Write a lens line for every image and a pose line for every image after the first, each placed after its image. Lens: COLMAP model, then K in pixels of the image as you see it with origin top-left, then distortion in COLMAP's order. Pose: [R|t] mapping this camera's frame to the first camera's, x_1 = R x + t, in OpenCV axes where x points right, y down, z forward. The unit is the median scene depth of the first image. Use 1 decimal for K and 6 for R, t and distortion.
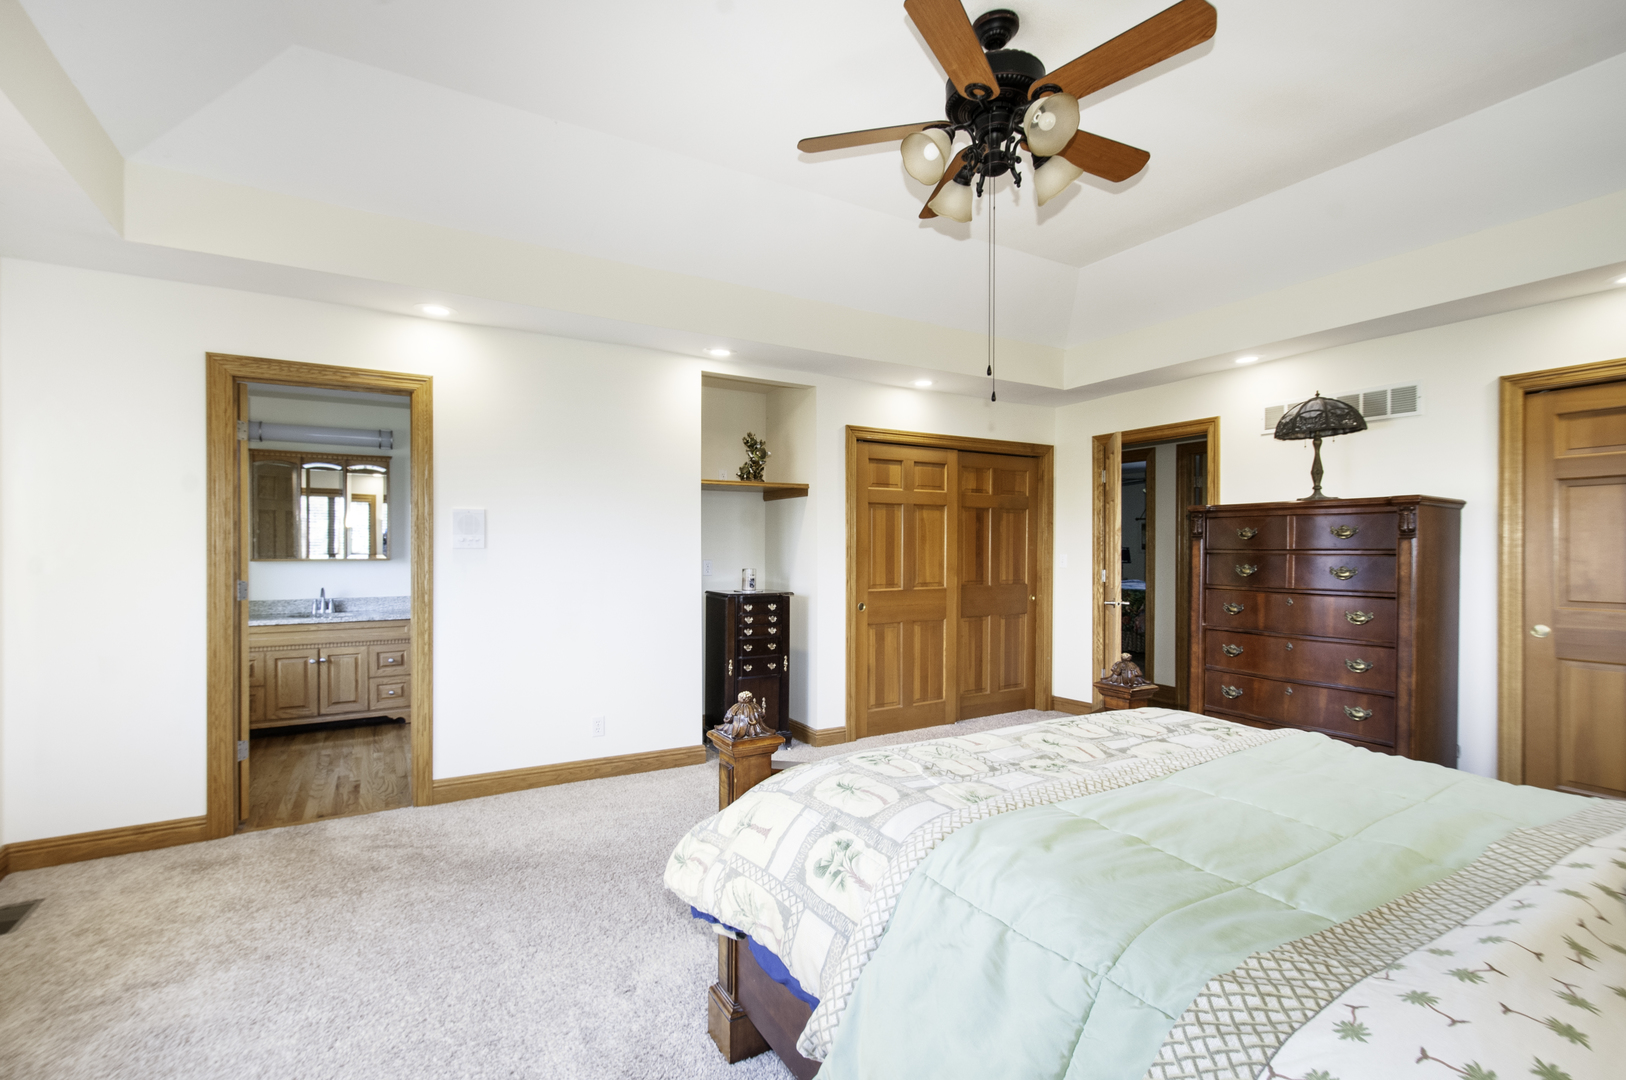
lens RADIAL K [[719.6, 0, 806.8], [0, 719.6, 548.5], [0, 0, 1]] dist [-0.001832, -0.000127]
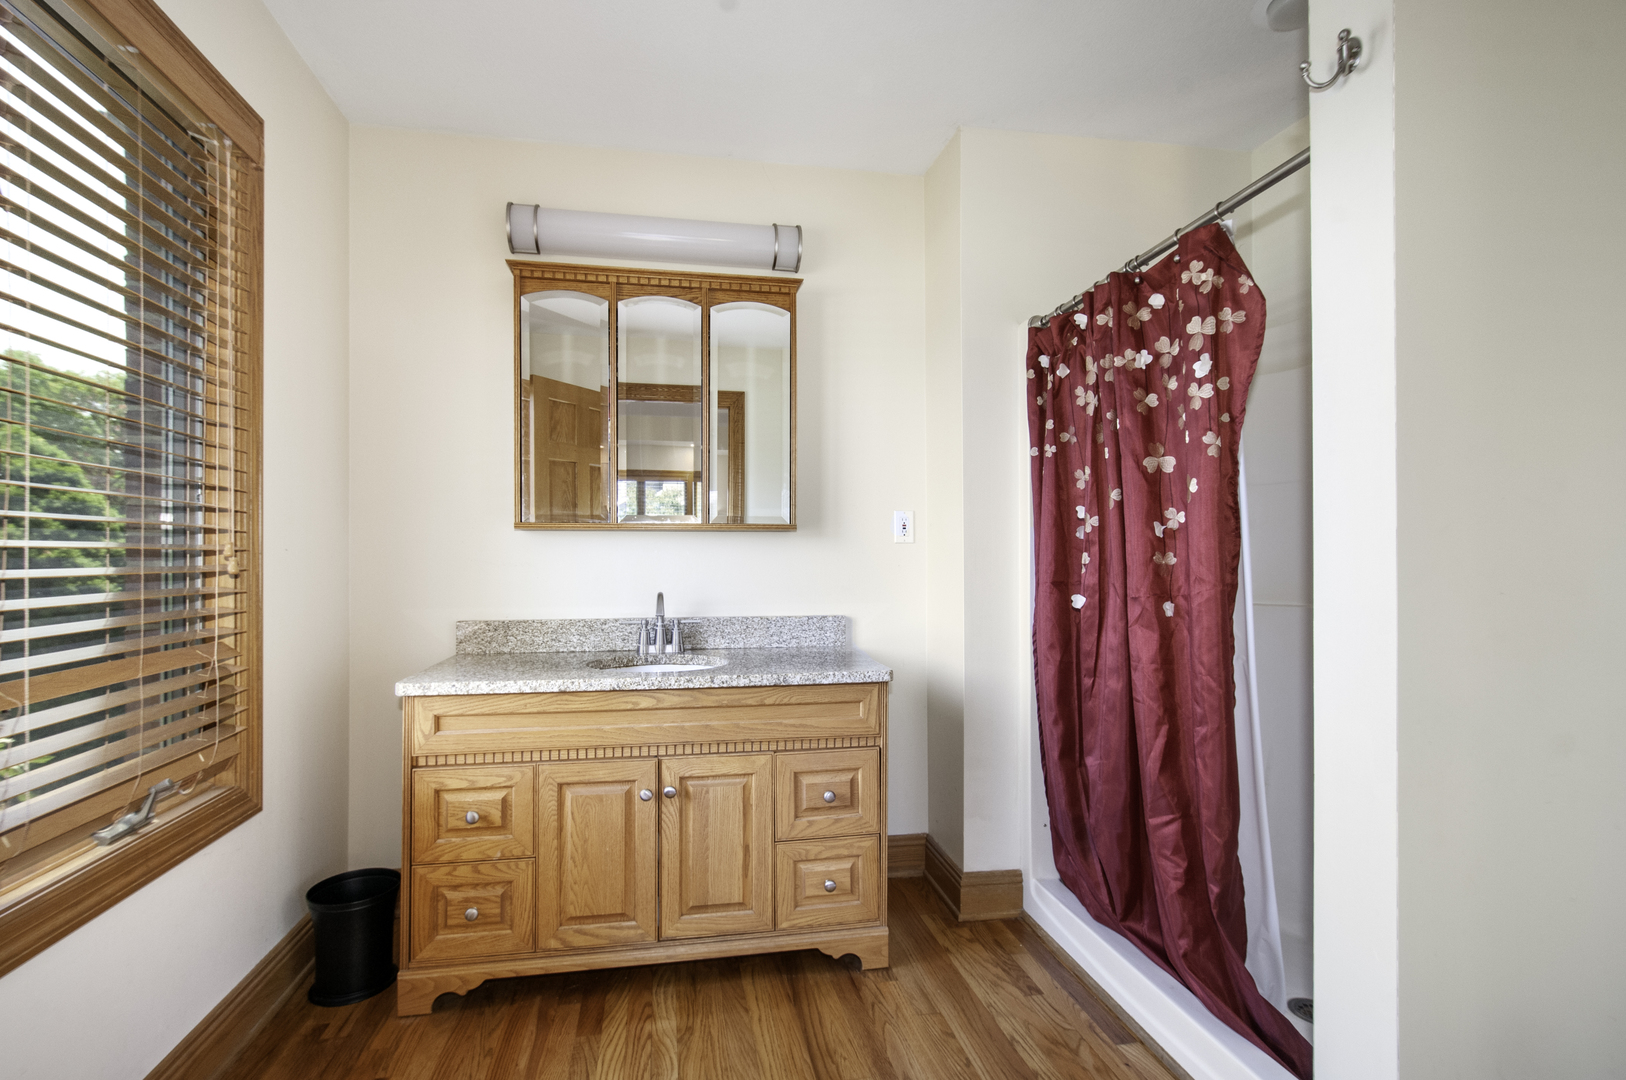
lens RADIAL K [[719.6, 0, 812.7], [0, 719.6, 538.1], [0, 0, 1]] dist [-0.001832, -0.000127]
pose [[0.948624, -0.009521, -0.316263, -0.477795], [0.002649, 0.999751, -0.022151, 0.033749], [0.316396, 0.020175, 0.948413, 0.660879]]
